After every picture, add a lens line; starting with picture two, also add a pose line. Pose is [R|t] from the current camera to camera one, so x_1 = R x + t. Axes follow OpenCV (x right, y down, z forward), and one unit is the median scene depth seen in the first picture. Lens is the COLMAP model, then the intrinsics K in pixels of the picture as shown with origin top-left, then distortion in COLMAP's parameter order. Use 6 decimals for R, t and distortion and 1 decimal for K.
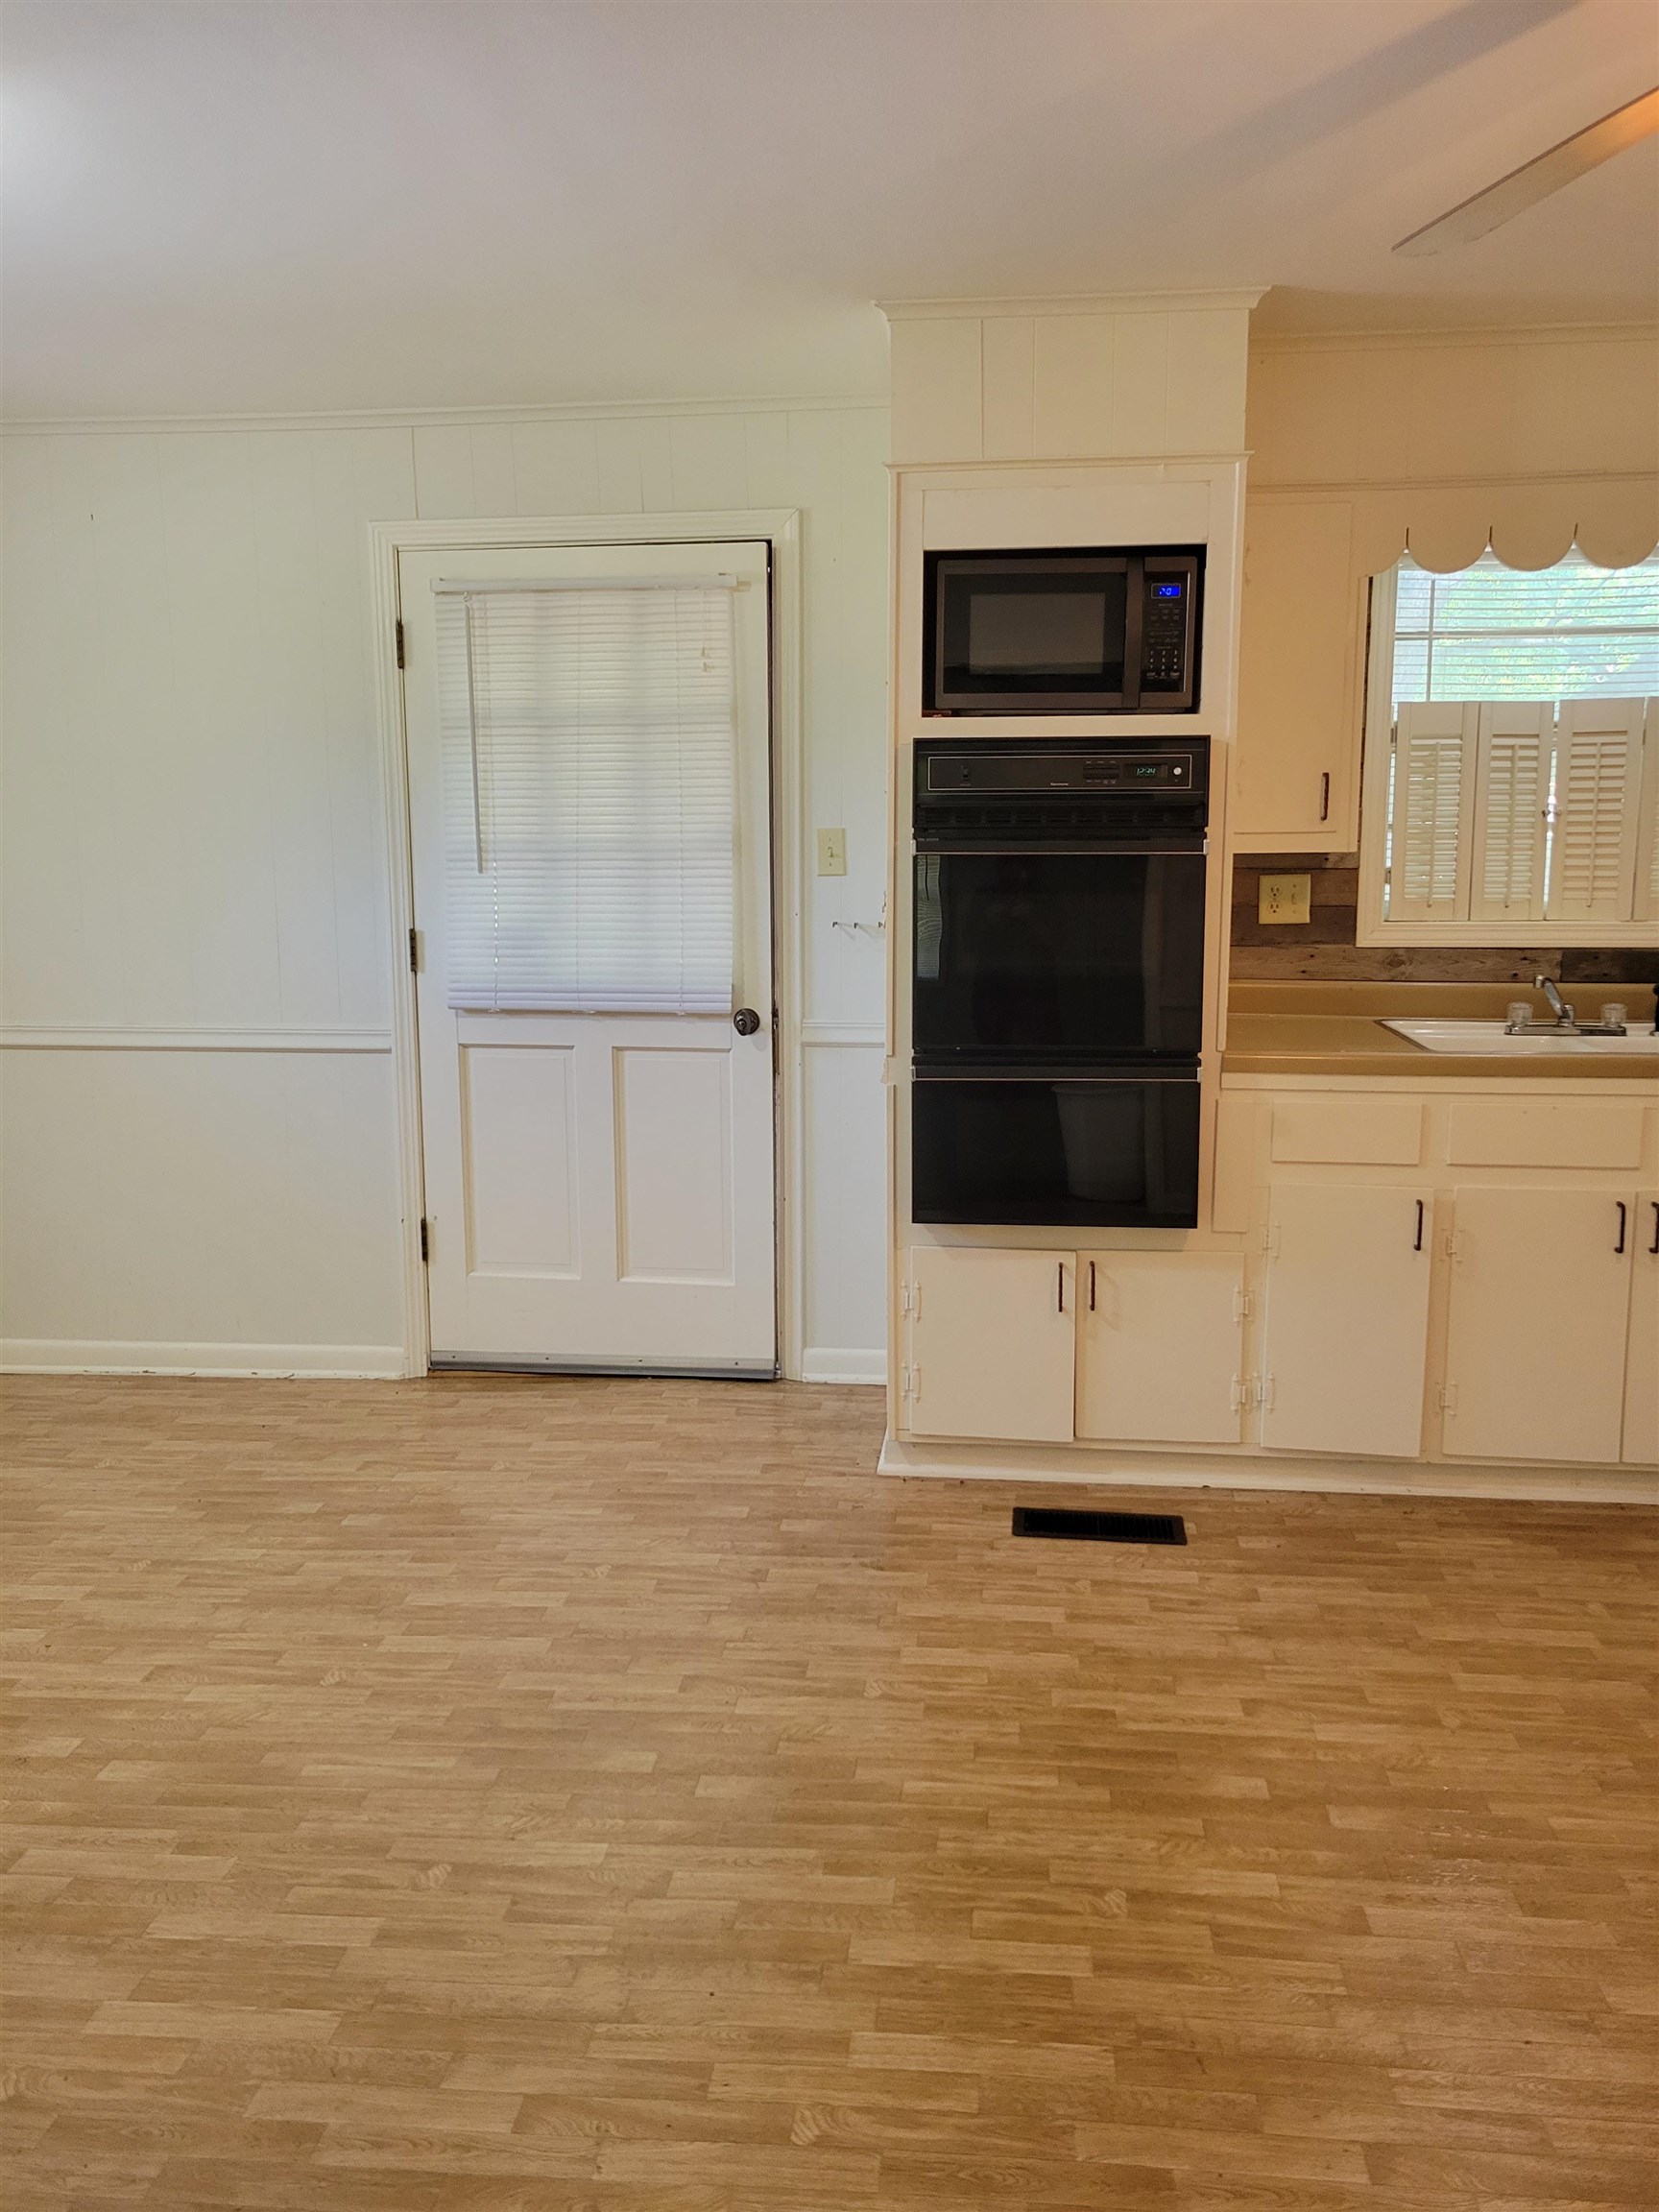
lens RADIAL K [[1658.9, 0, 837.0], [0, 1658.9, 1128.5], [0, 0, 1]] dist [0.061136, -0.051741]
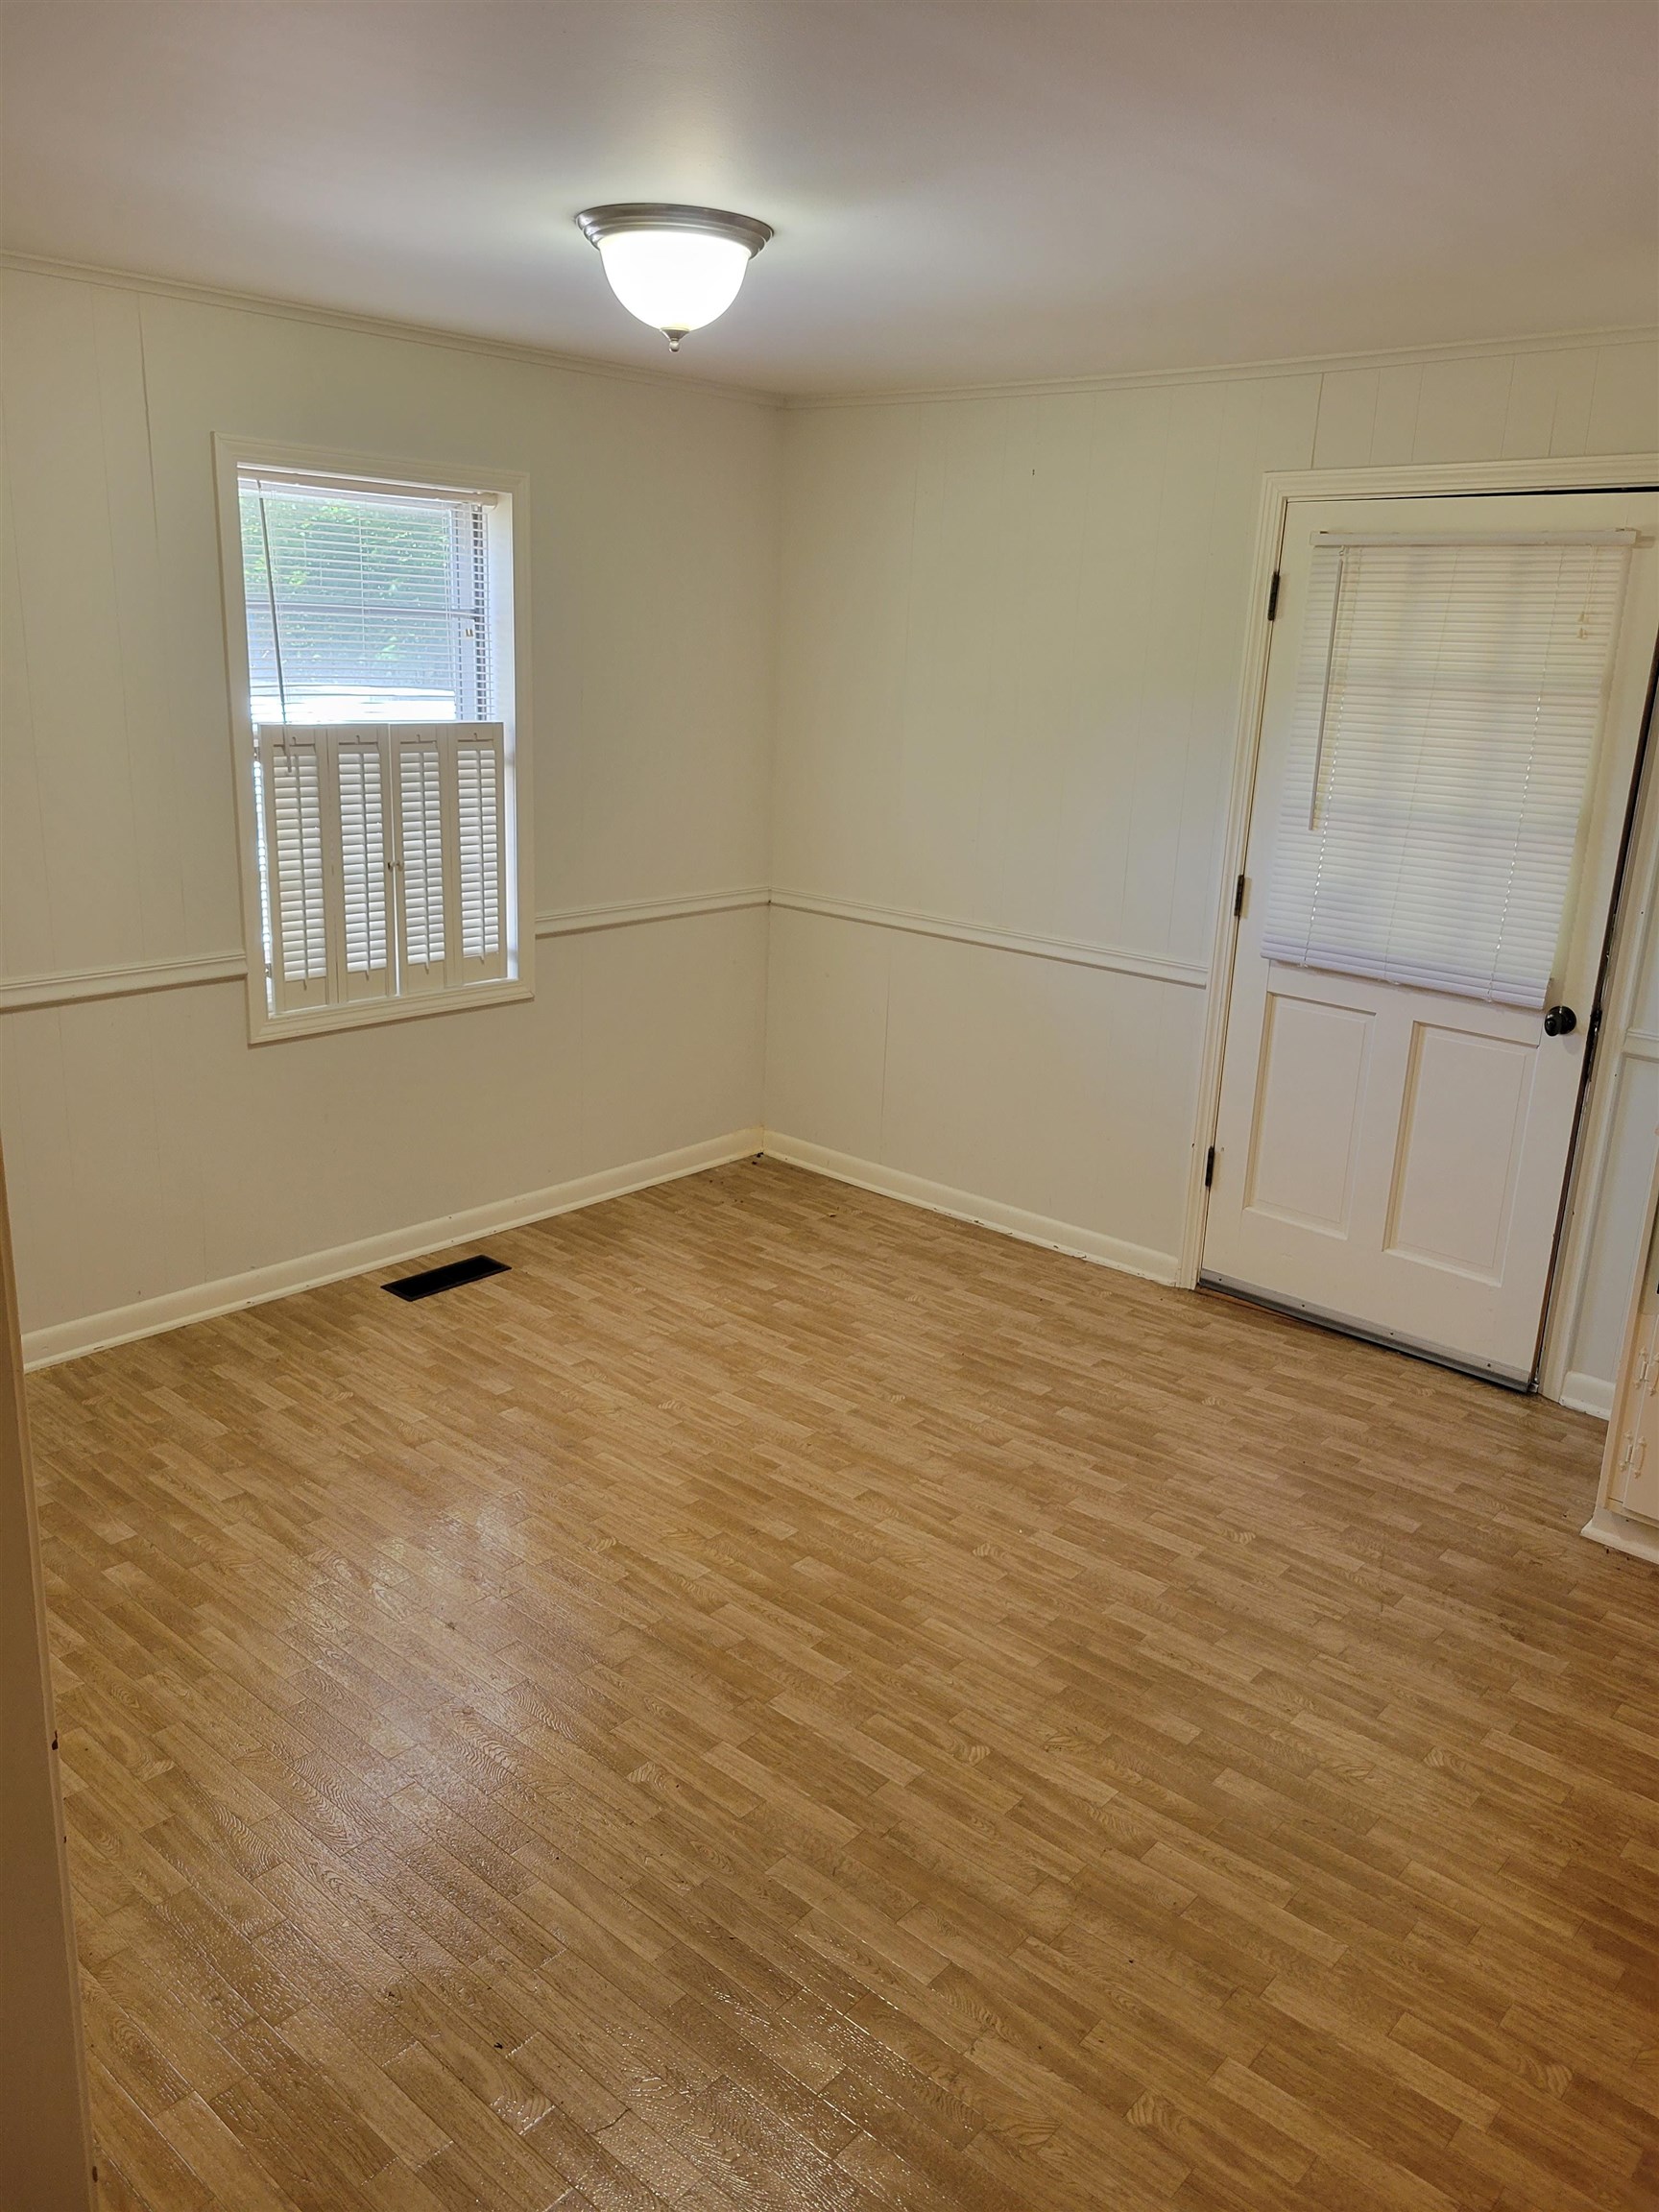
lens RADIAL K [[1658.9, 0, 813.2], [0, 1658.9, 1158.5], [0, 0, 1]] dist [0.061136, -0.051741]
pose [[0.802245, 0.213650, -0.557456, 0.171765], [-0.134179, 0.974407, 0.180350, -0.118887], [0.581721, -0.069885, 0.810381, -0.001128]]
